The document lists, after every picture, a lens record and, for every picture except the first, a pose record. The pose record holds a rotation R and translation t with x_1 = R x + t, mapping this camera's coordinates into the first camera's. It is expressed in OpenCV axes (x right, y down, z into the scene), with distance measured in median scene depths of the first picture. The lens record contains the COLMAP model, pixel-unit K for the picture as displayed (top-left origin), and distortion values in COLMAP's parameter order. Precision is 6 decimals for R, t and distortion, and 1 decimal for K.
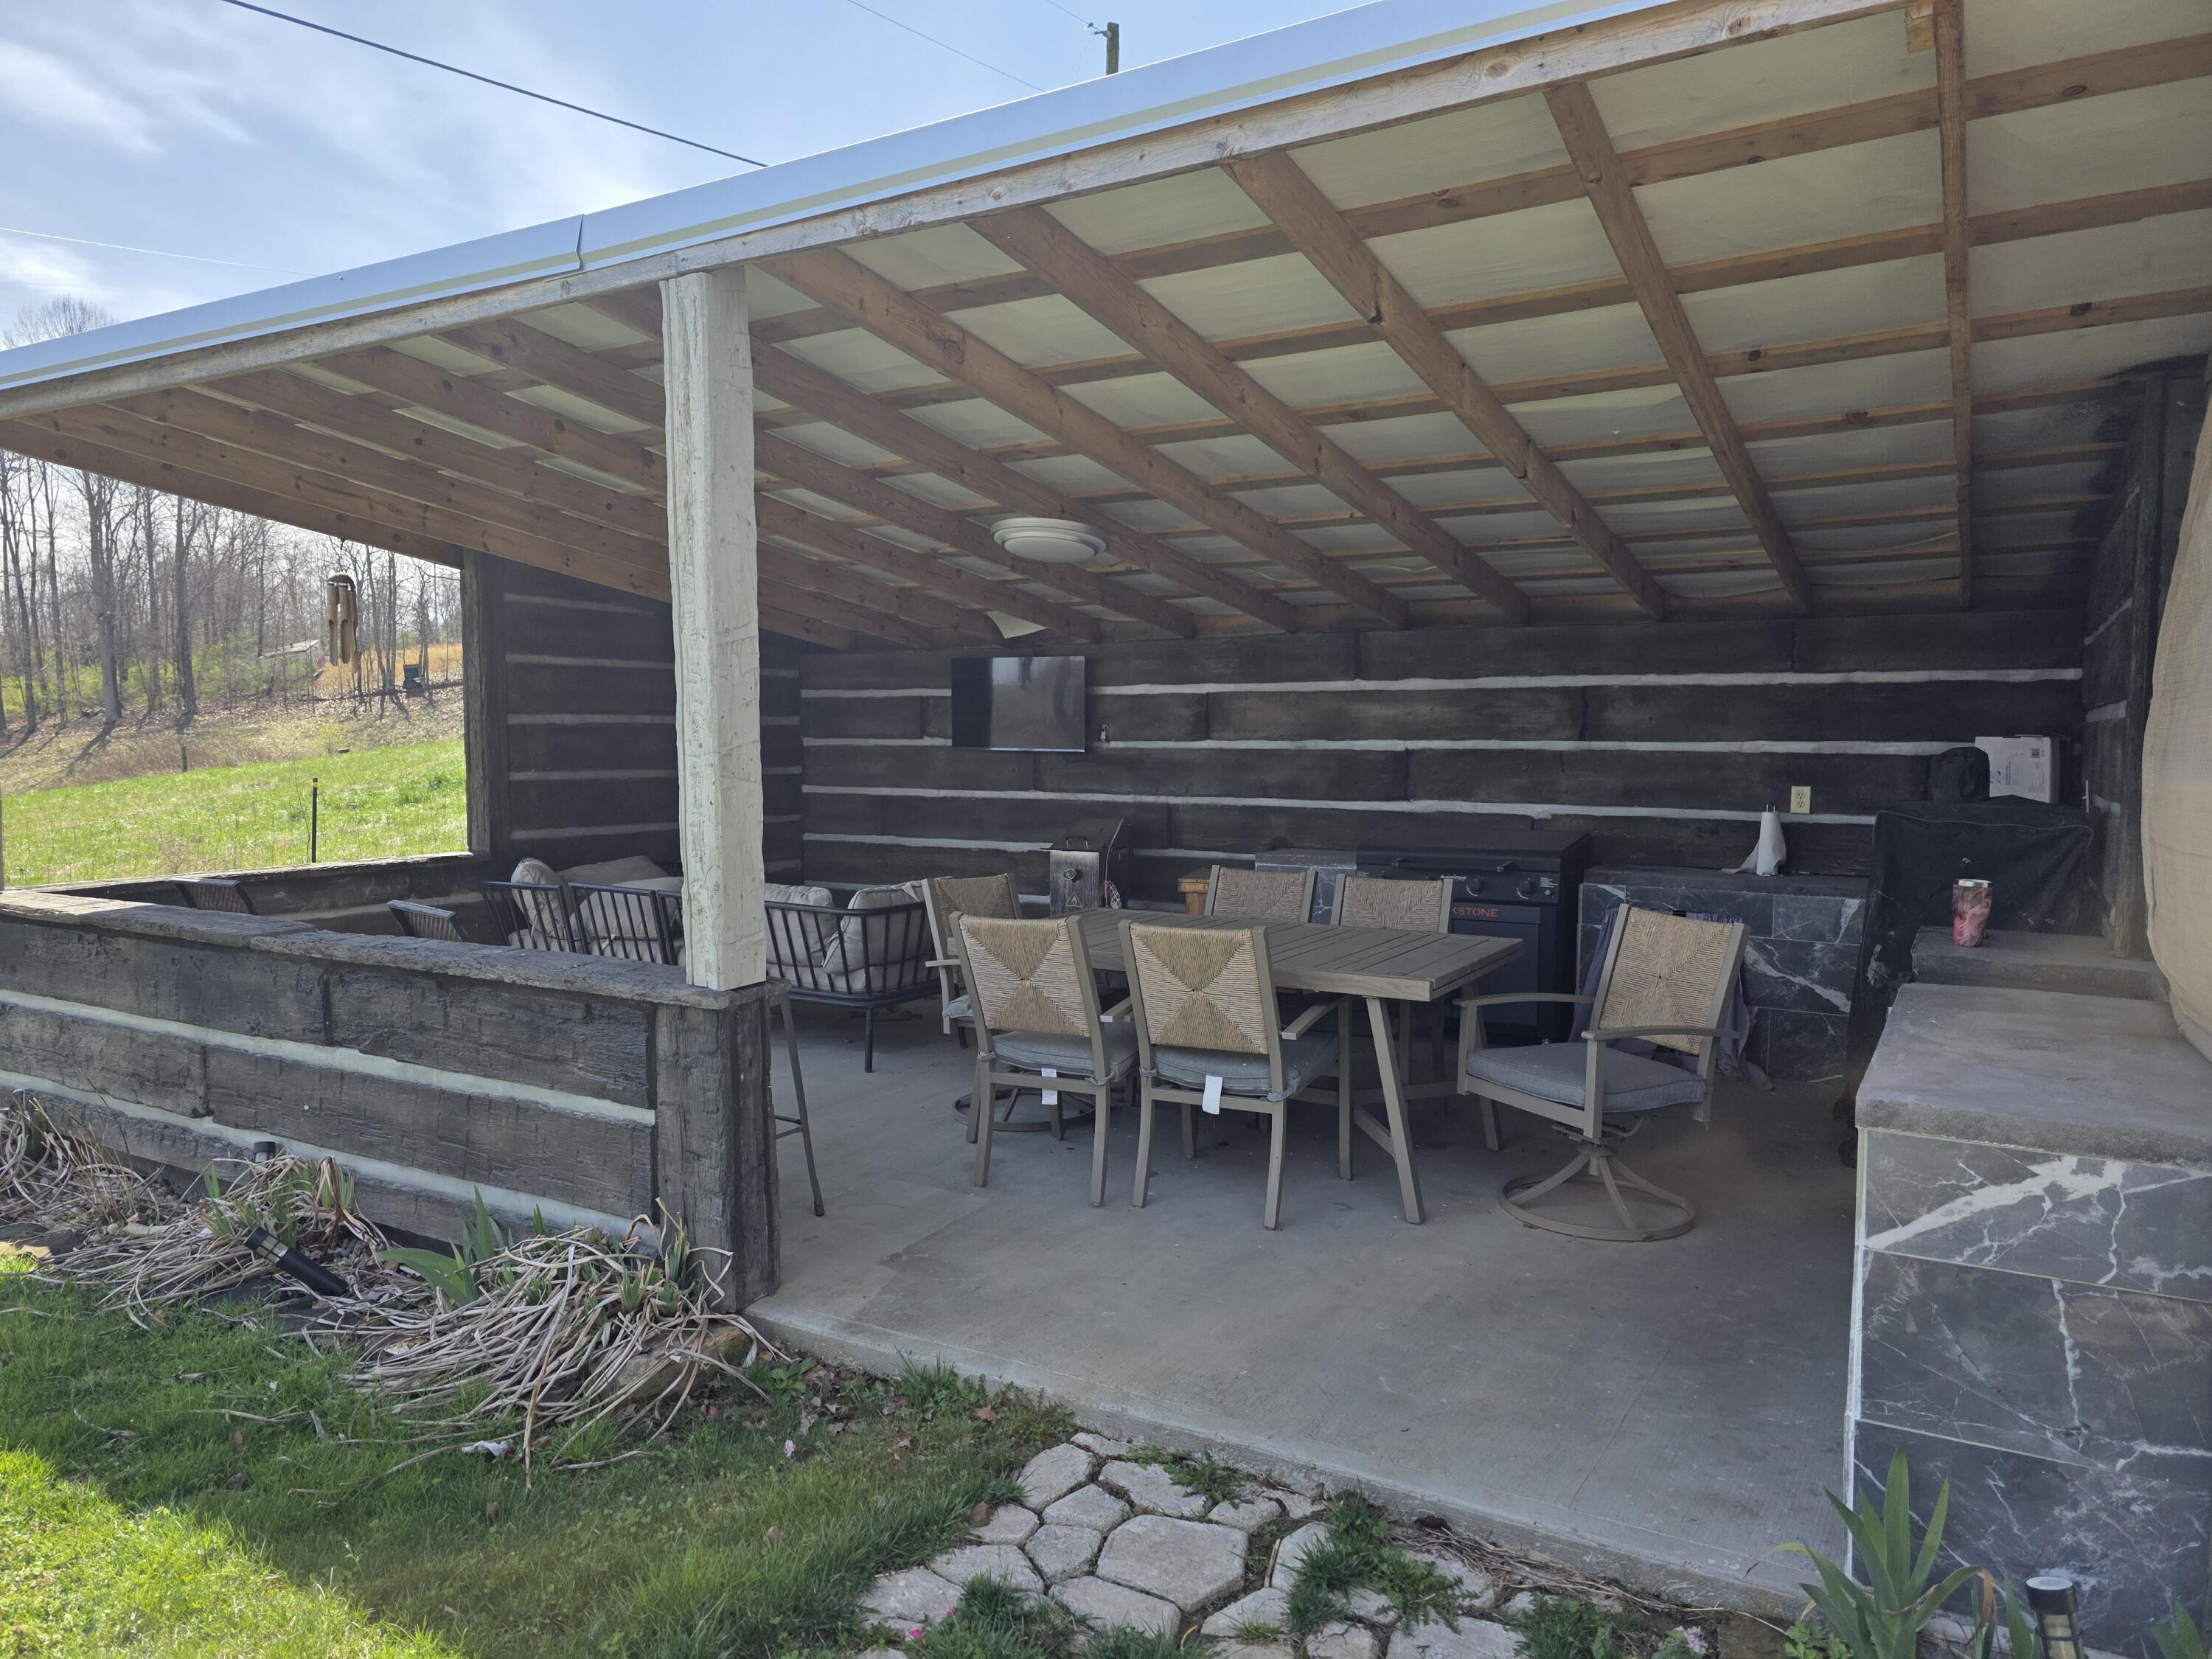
lens RADIAL K [[1507.8, 0, 1099.5], [0, 1507.8, 831.5], [0, 0, 1]] dist [0.073712, -0.069604]
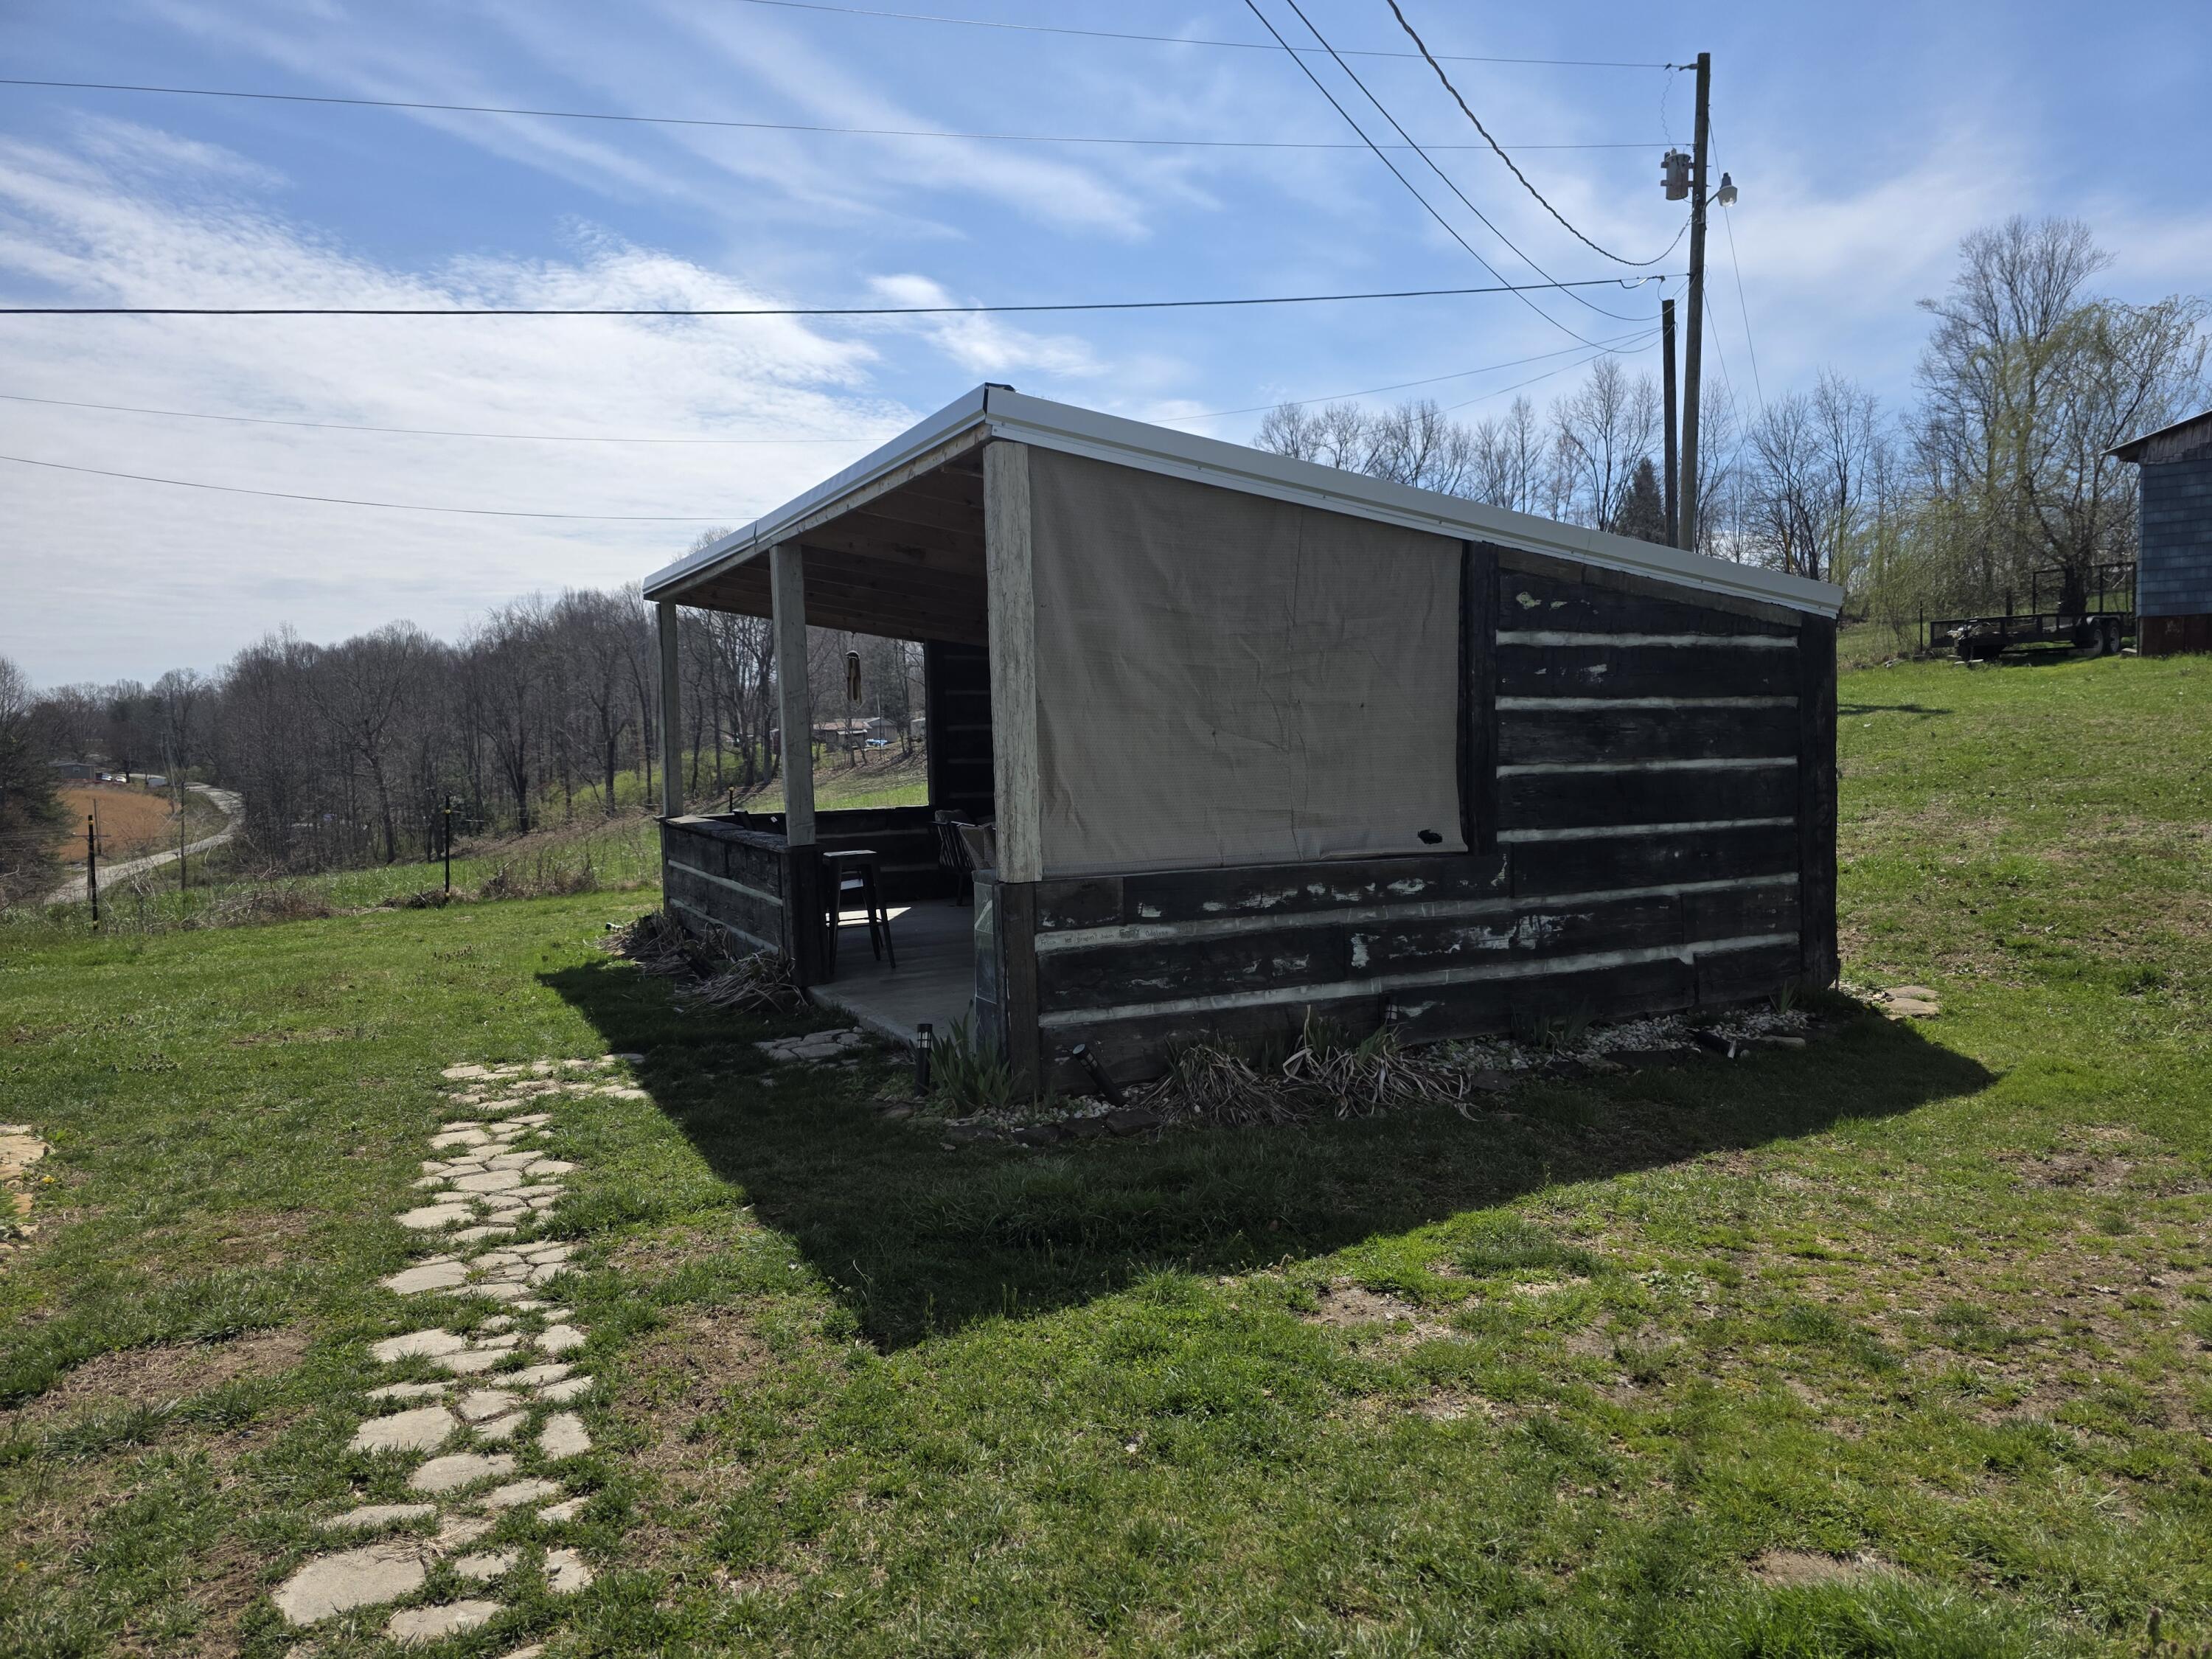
lens RADIAL K [[1507.8, 0, 1099.5], [0, 1507.8, 831.5], [0, 0, 1]] dist [0.073712, -0.069604]
pose [[0.845534, 0.018663, -0.533595, 1.291022], [-0.017819, 0.999819, 0.006733, 0.052666], [0.533624, 0.003815, 0.845713, -0.667830]]
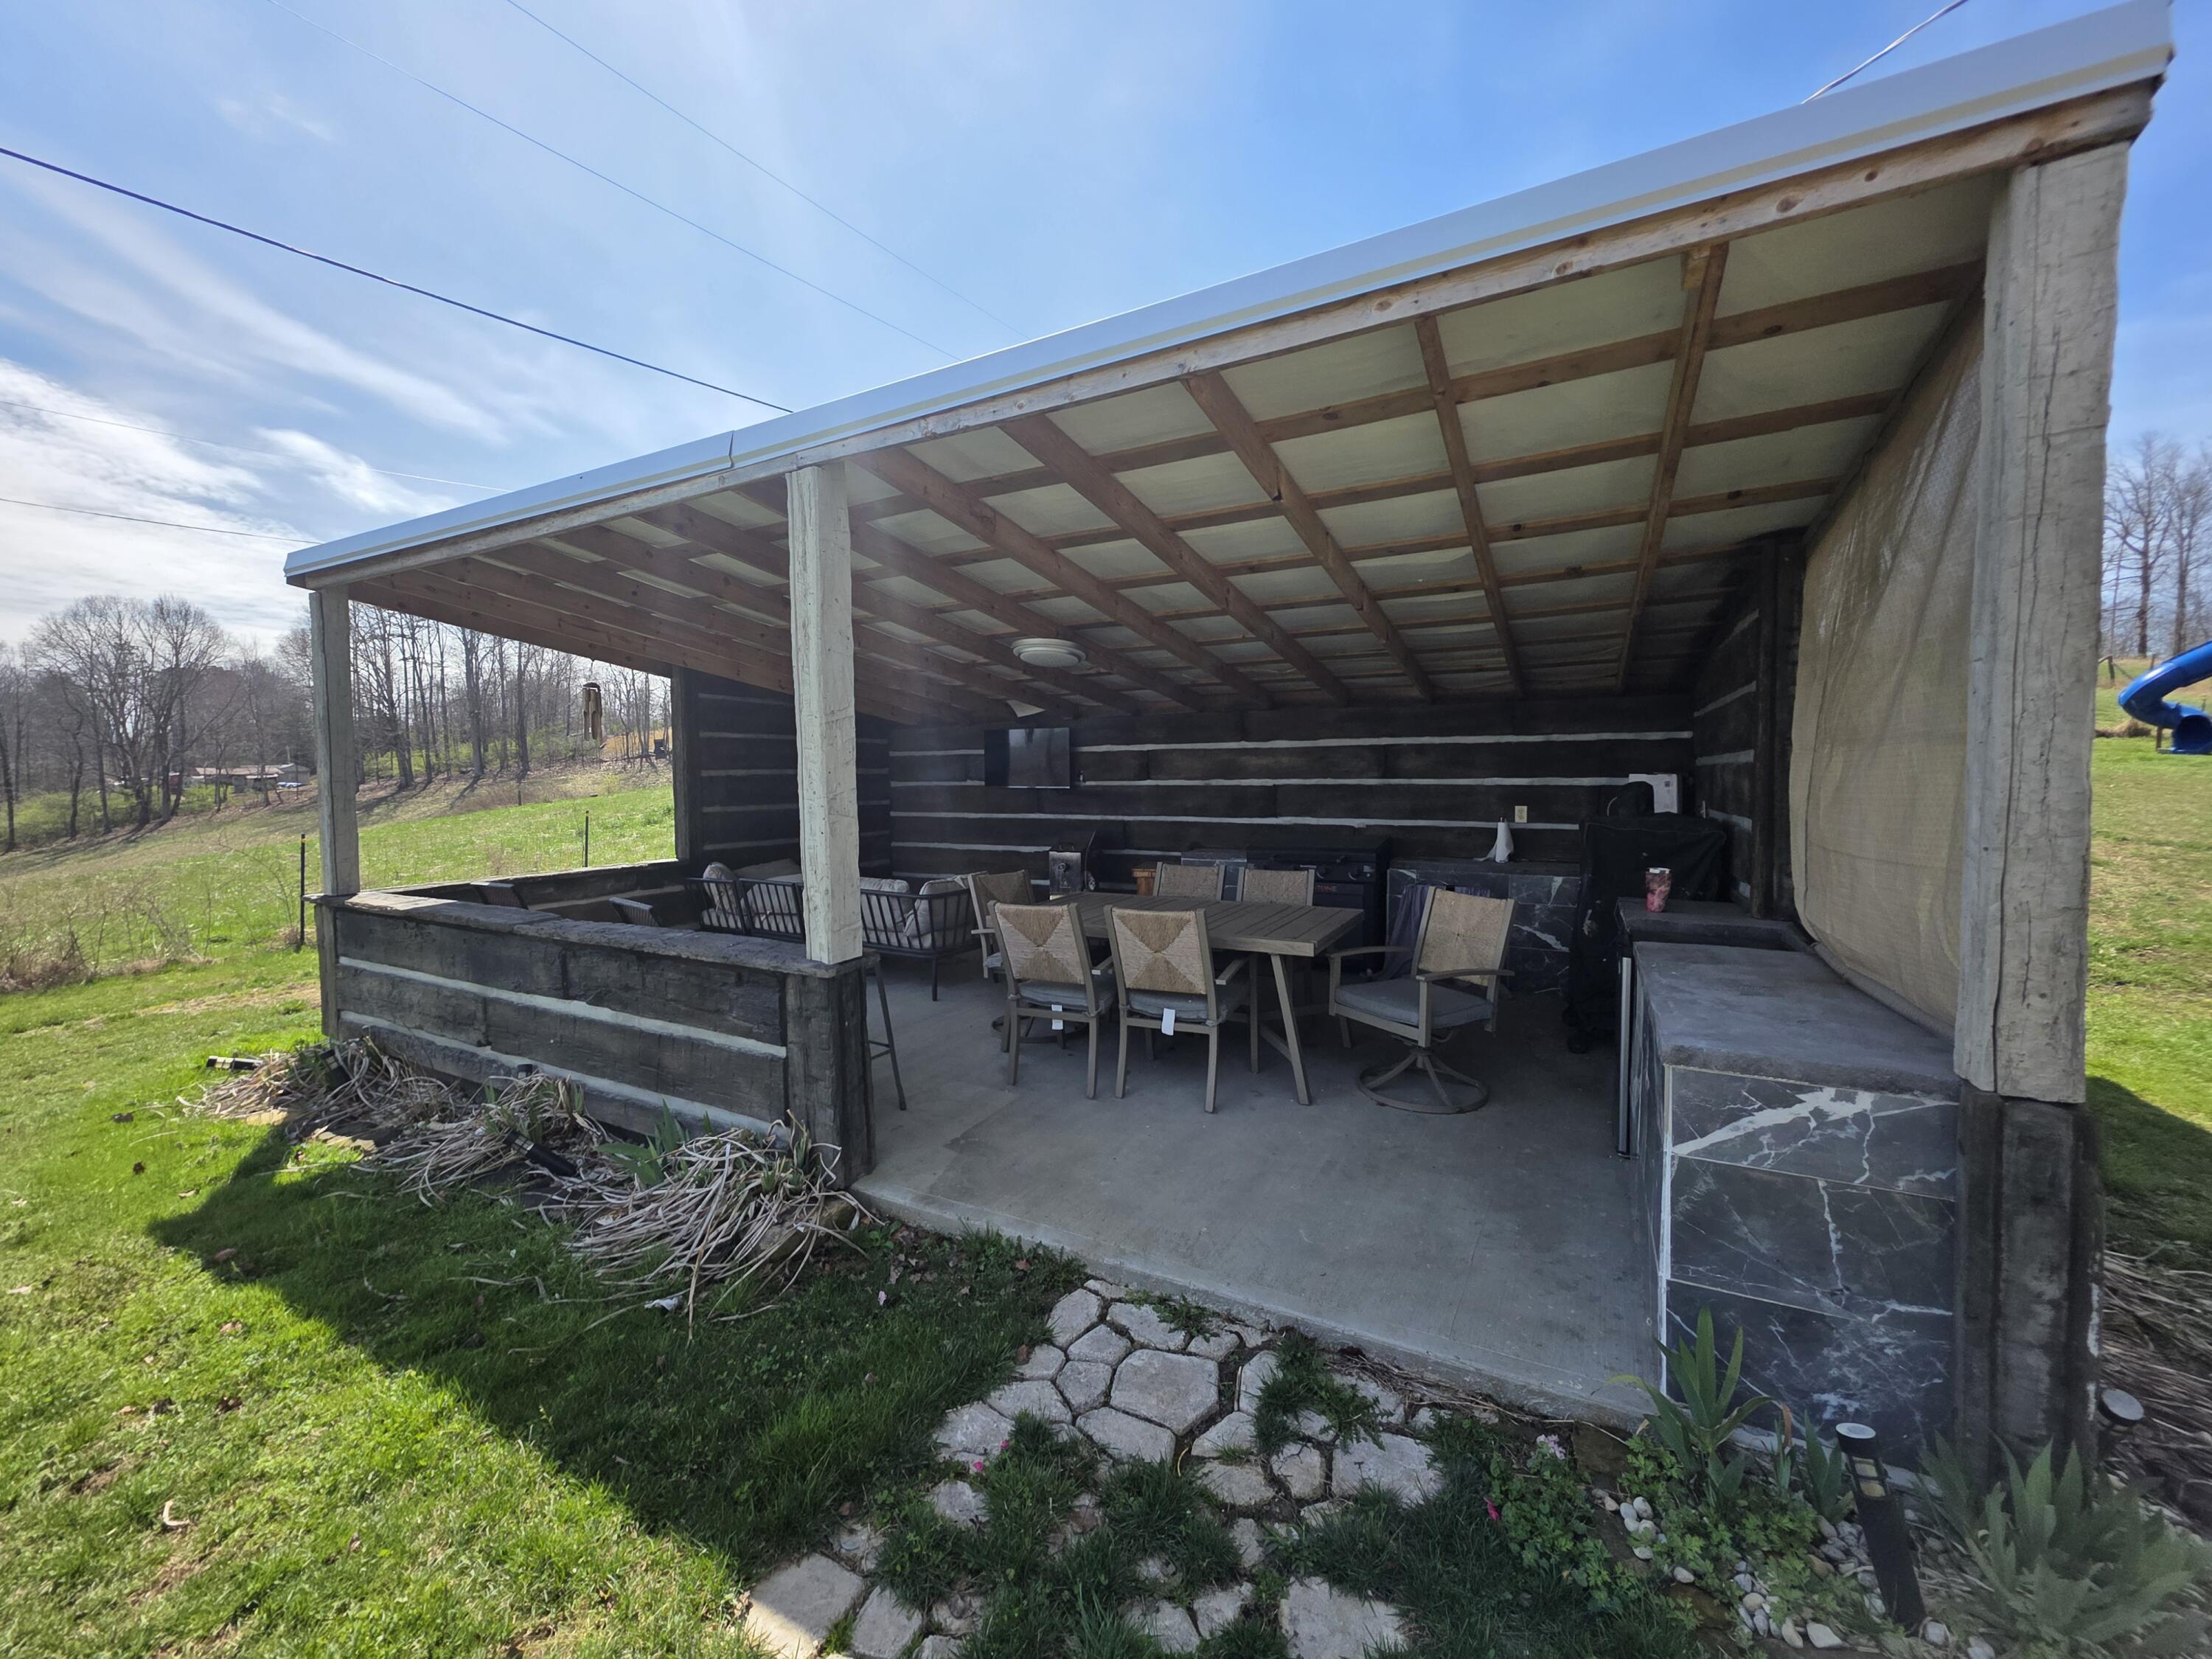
lens RADIAL K [[893.5, 0, 1106.9], [0, 893.5, 812.7], [0, 0, 1]] dist [-0.000504, -0.000259]
pose [[0.999057, -0.014145, 0.041056, -0.020366], [0.015046, 0.999651, -0.021720, -0.014121], [-0.040734, 0.022317, 0.998921, 0.133832]]
